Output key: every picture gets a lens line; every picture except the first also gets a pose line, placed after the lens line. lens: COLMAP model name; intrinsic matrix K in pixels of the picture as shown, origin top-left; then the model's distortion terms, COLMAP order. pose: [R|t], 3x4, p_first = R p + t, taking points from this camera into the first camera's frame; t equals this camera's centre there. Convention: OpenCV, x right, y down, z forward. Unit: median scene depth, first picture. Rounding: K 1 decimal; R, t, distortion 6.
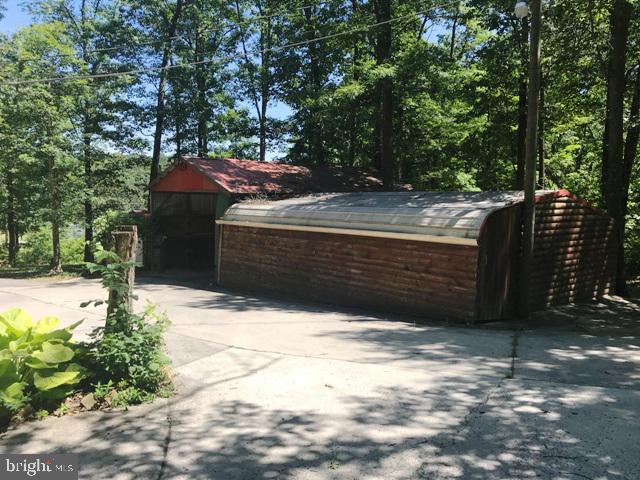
lens RADIAL K [[521.4, 0, 319.9], [0, 521.4, 240.5], [0, 0, 1]] dist [-0.007135, -0.004686]
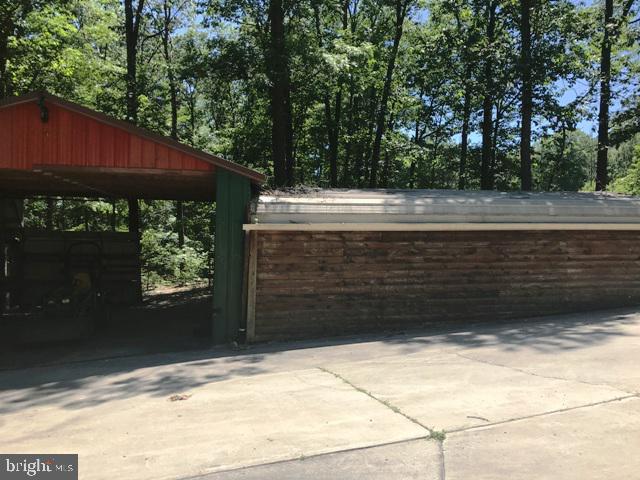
lens RADIAL K [[521.4, 0, 319.9], [0, 521.4, 238.4], [0, 0, 1]] dist [-0.007135, -0.004686]
pose [[0.497335, -0.064687, 0.865143, -0.885886], [0.063703, 0.997247, 0.037944, -0.055480], [-0.865216, 0.036241, 0.500087, 0.910259]]
